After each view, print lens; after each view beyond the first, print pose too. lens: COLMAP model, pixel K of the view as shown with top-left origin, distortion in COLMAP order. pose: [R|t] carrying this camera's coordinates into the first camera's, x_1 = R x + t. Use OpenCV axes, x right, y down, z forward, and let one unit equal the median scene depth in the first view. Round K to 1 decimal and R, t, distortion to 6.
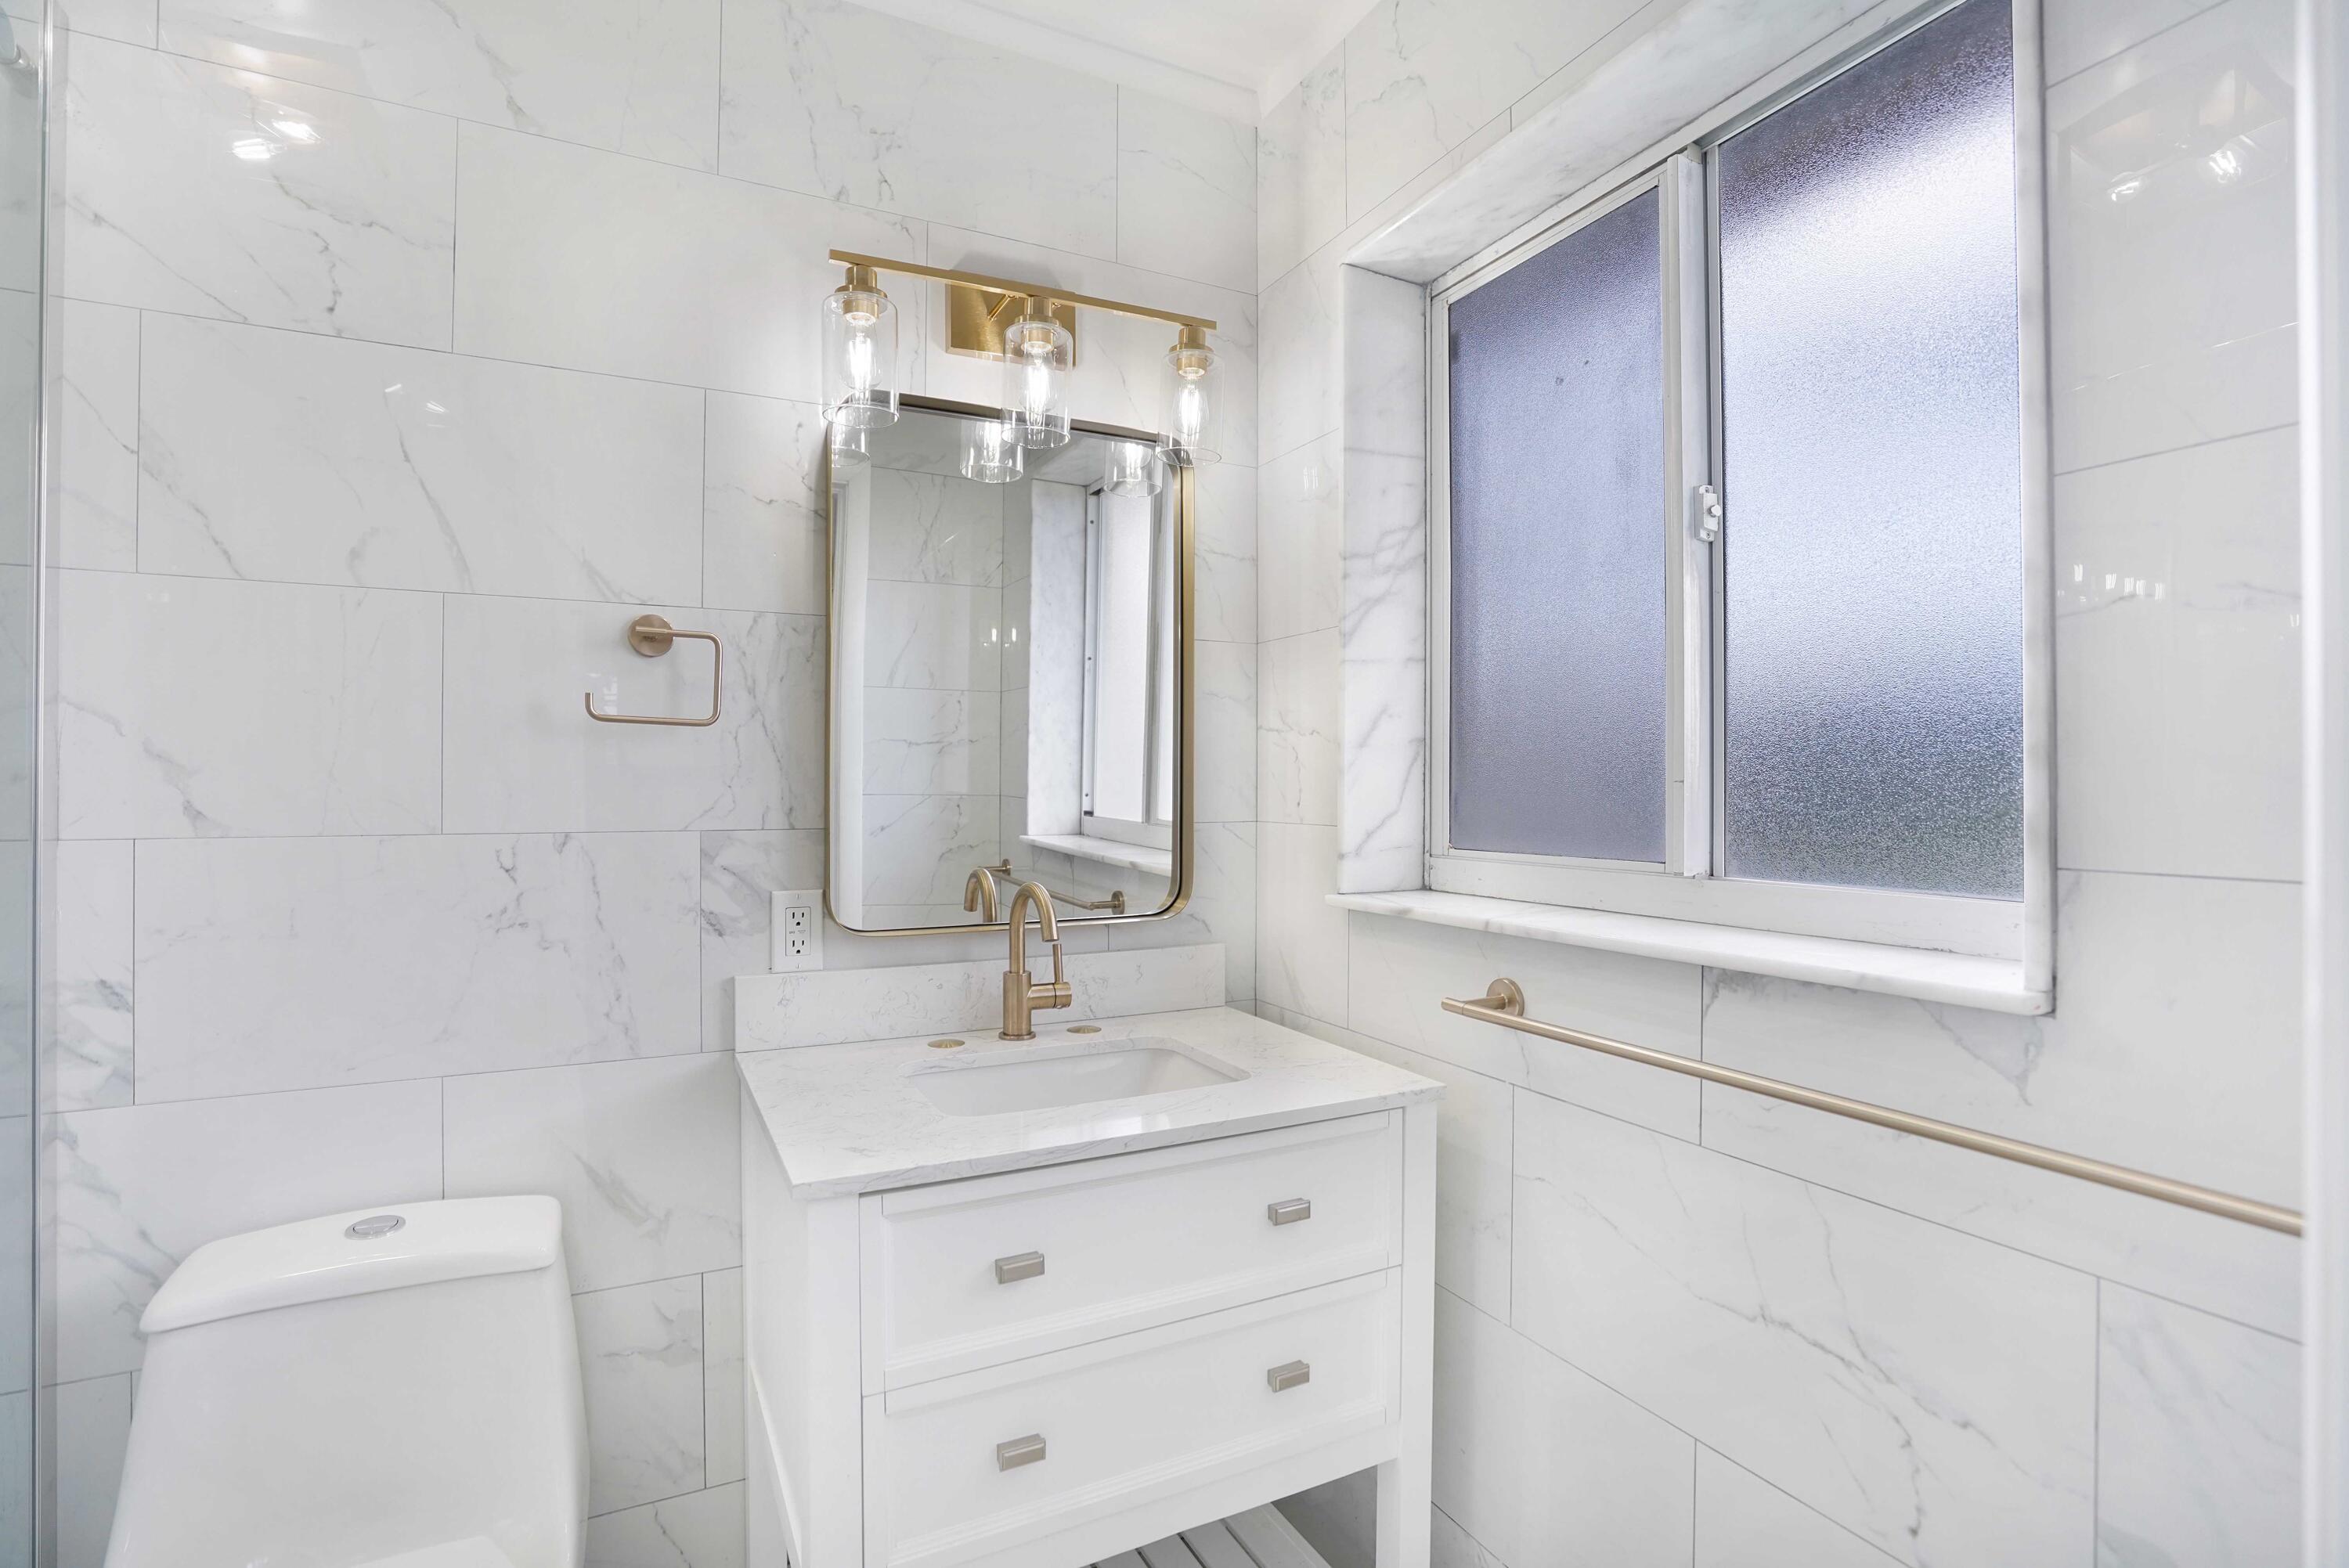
lens RADIAL K [[1131.0, 0, 1167.4], [0, 1131.0, 781.8], [0, 0, 1]] dist [-0.054941, 0.021245]
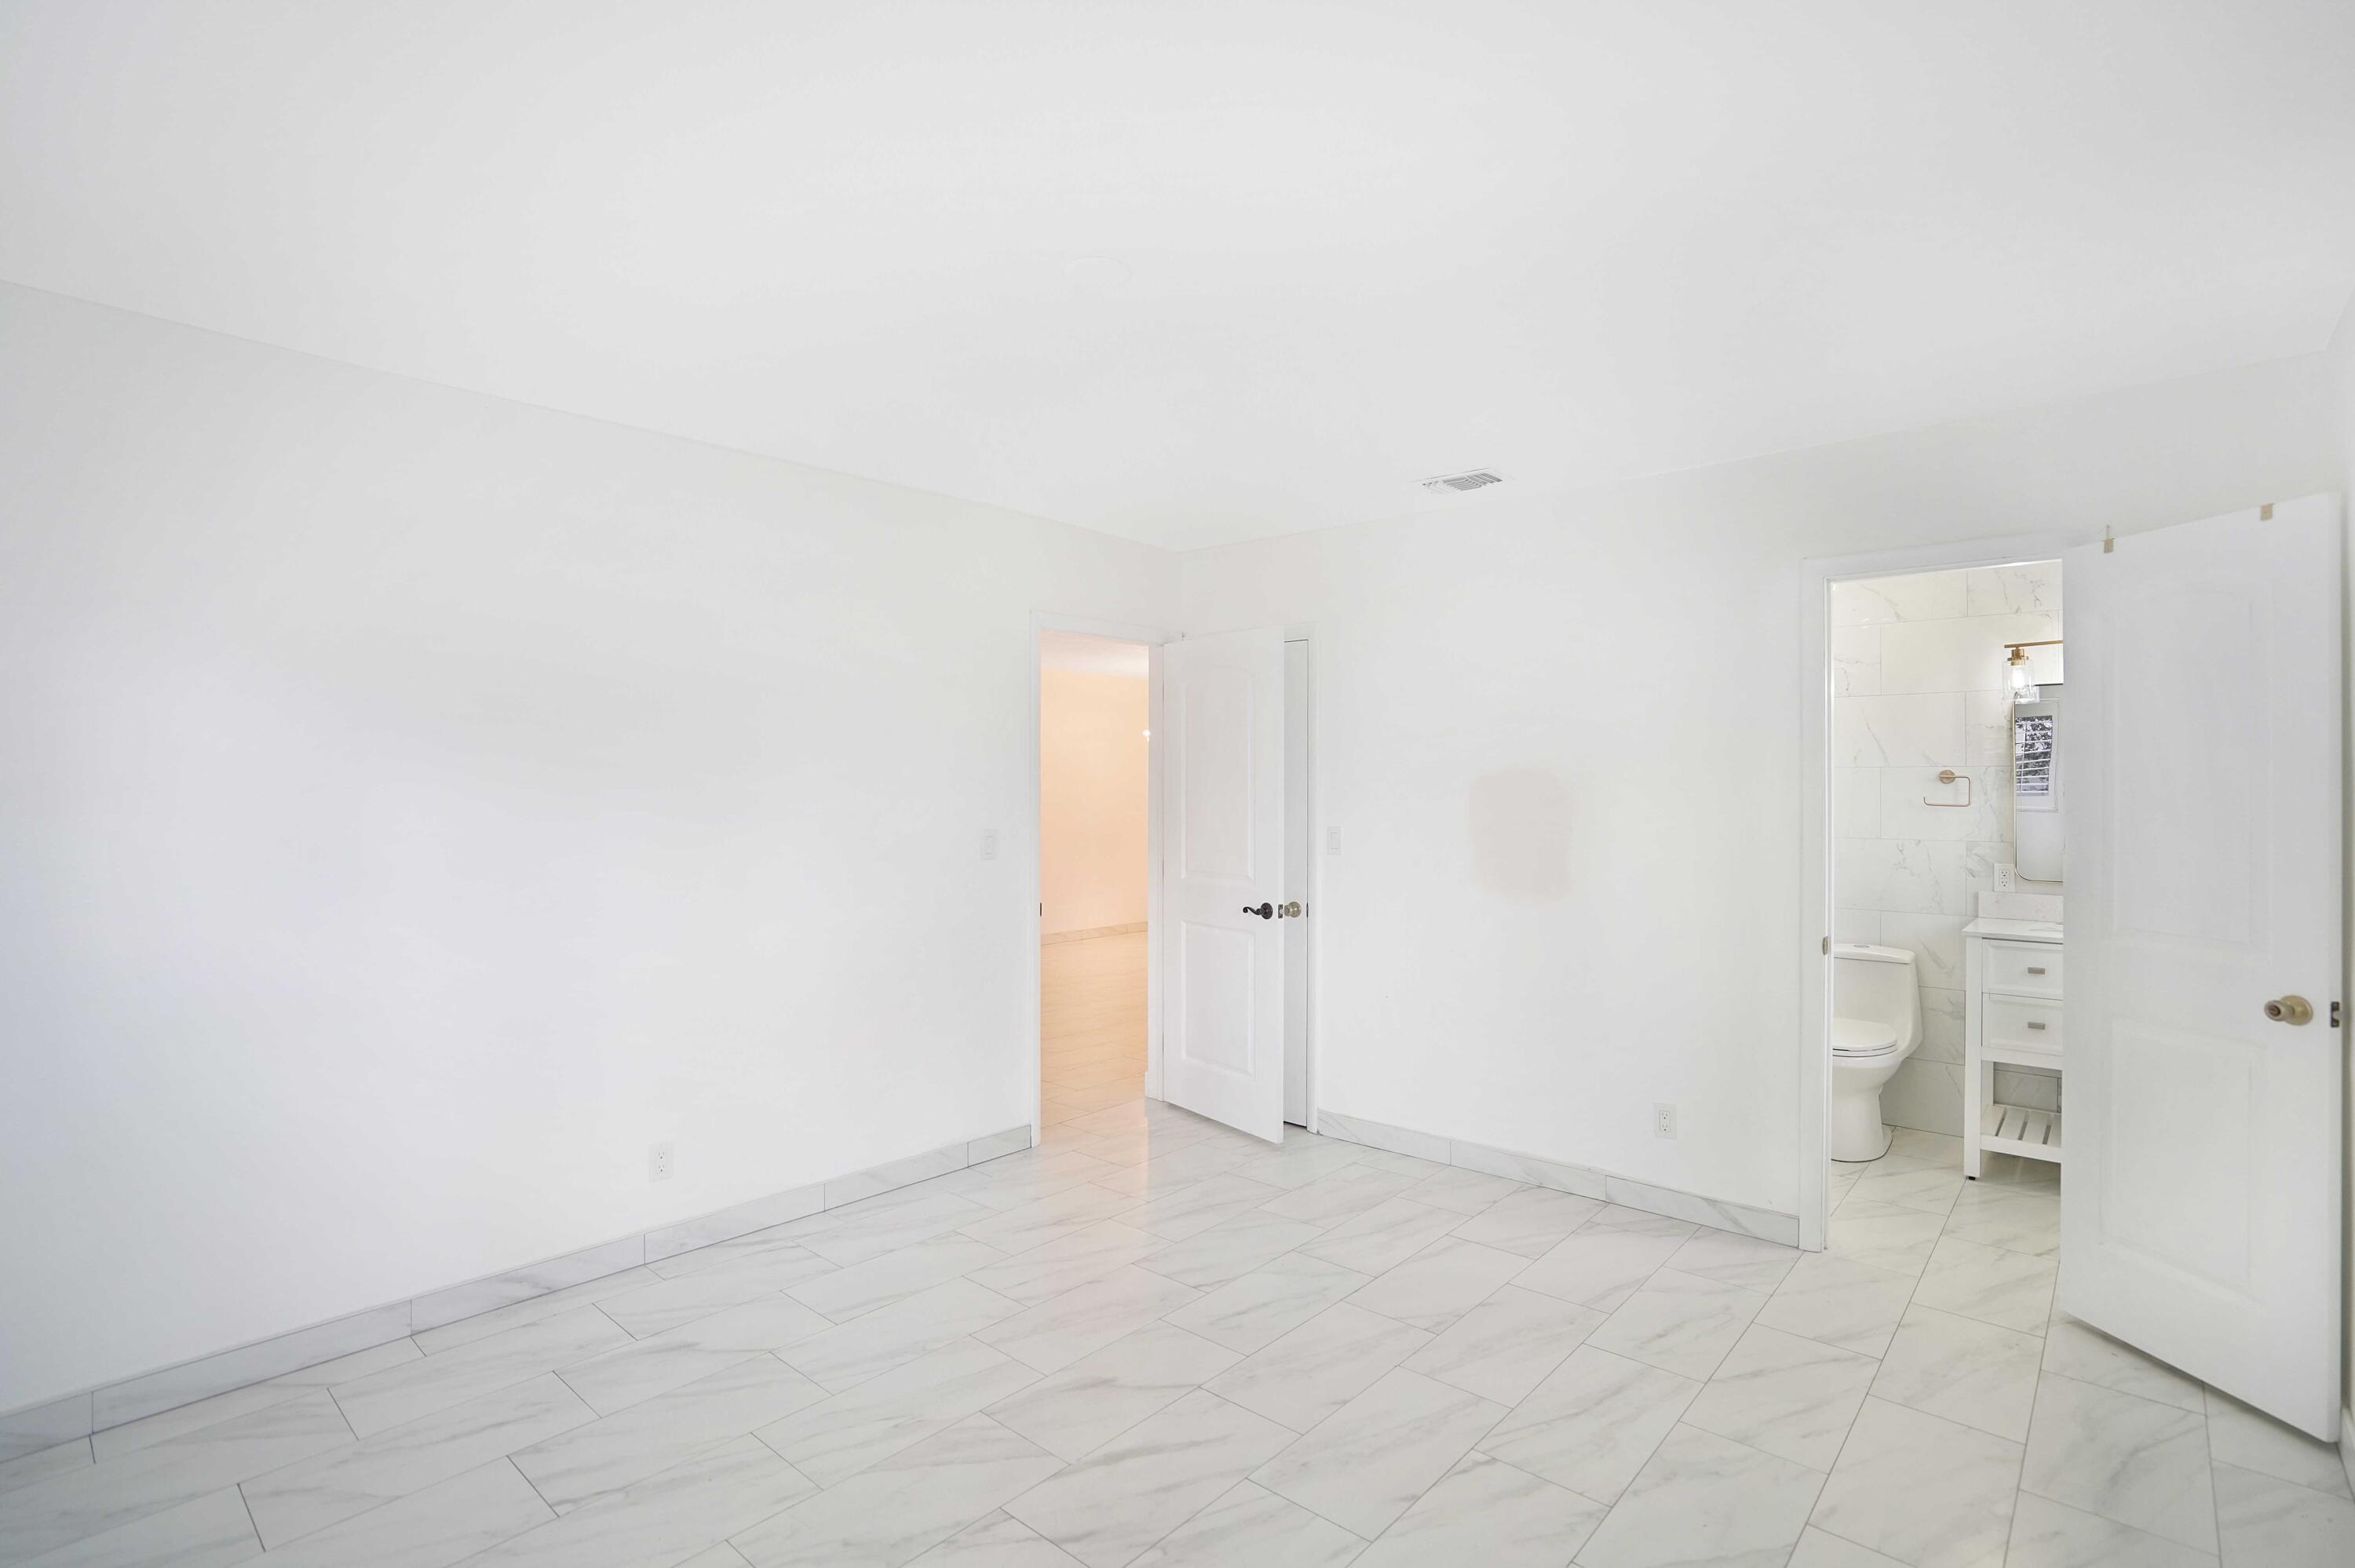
lens RADIAL K [[1133.8, 0, 1170.3], [0, 1133.8, 781.8], [0, 0, 1]] dist [-0.054941, 0.021245]
pose [[0.375455, -0.004852, -0.926828, 1.542164], [0.002512, 0.999988, -0.004218, -0.108303], [0.926837, -0.000744, 0.375463, -2.096911]]
